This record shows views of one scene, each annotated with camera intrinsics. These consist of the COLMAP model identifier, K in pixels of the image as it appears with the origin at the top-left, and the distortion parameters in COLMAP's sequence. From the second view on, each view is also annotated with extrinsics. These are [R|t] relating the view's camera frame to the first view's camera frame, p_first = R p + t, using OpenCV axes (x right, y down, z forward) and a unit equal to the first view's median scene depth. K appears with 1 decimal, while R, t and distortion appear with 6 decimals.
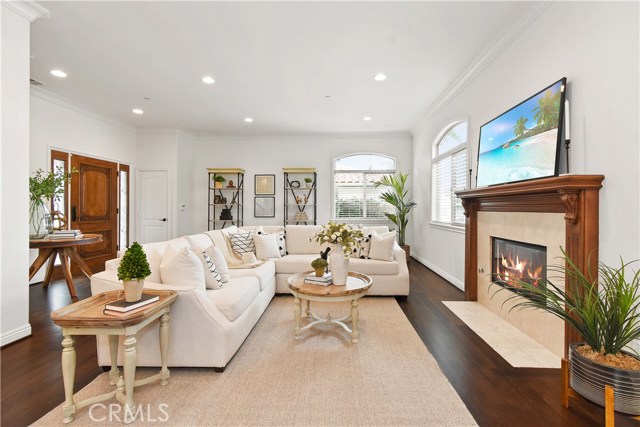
lens RADIAL K [[287.4, 0, 324.2], [0, 287.4, 208.5], [0, 0, 1]] dist [0.002900, -0.000870]
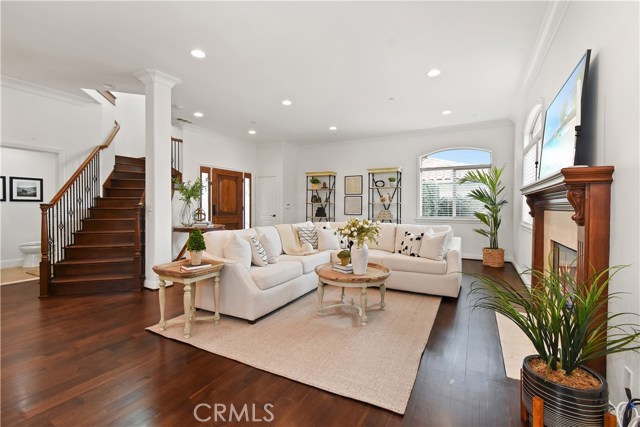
lens RADIAL K [[287.4, 0, 324.2], [0, 287.4, 210.8], [0, 0, 1]] dist [0.002900, -0.000870]
pose [[0.900997, 0.008246, -0.433748, 0.299857], [-0.002865, 0.999911, 0.013058, 0.001606], [0.433817, -0.010522, 0.900940, -0.049779]]
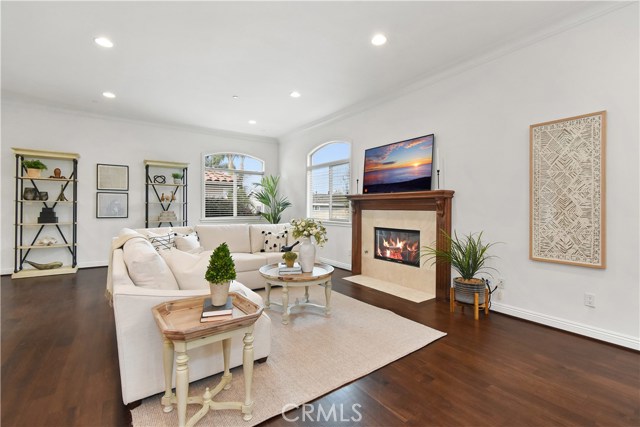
lens RADIAL K [[287.4, 0, 324.0], [0, 287.4, 210.4], [0, 0, 1]] dist [0.002900, -0.000870]
pose [[0.783503, -0.003041, 0.621380, -0.441620], [-0.002944, 0.999959, 0.008606, 0.000270], [-0.621381, -0.008572, 0.783462, 0.018968]]
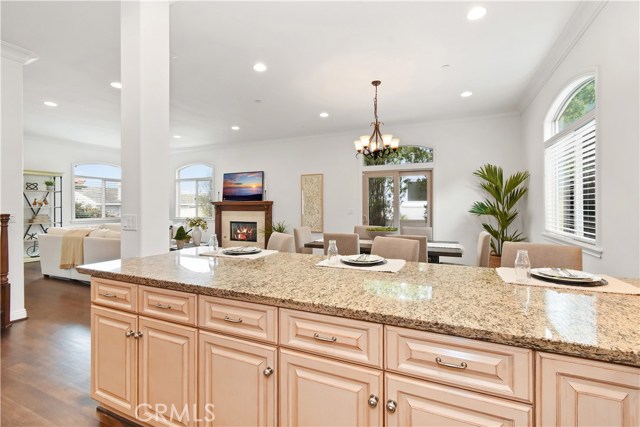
lens RADIAL K [[287.4, 0, 325.0], [0, 287.4, 208.3], [0, 0, 1]] dist [0.002900, -0.000870]
pose [[0.357313, -0.006514, 0.933962, -1.160715], [0.004227, 0.999977, 0.005357, -0.019706], [-0.933975, 0.002033, 0.357332, -0.499174]]
